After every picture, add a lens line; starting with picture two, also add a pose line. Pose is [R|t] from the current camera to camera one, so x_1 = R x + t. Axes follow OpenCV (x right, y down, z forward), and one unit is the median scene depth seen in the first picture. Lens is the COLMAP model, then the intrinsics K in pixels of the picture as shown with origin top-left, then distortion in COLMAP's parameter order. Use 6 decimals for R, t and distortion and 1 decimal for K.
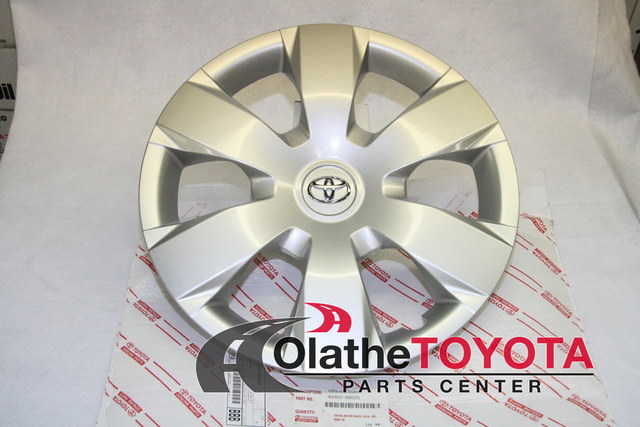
lens RADIAL K [[516.8, 0, 320.8], [0, 516.8, 210.2], [0, 0, 1]] dist [0.043649, 0.002702]
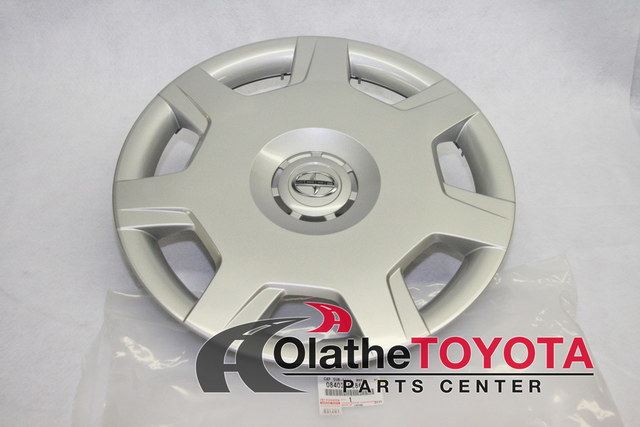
lens RADIAL K [[984.3, 0, 321.7], [0, 984.3, 216.5], [0, 0, 1]] dist [0.026049, 0.000000]
pose [[0.999962, 0.006499, -0.005853, 0.008164], [-0.006502, 0.999979, -0.000527, 0.009666], [0.005850, 0.000565, 0.999983, -0.650061]]
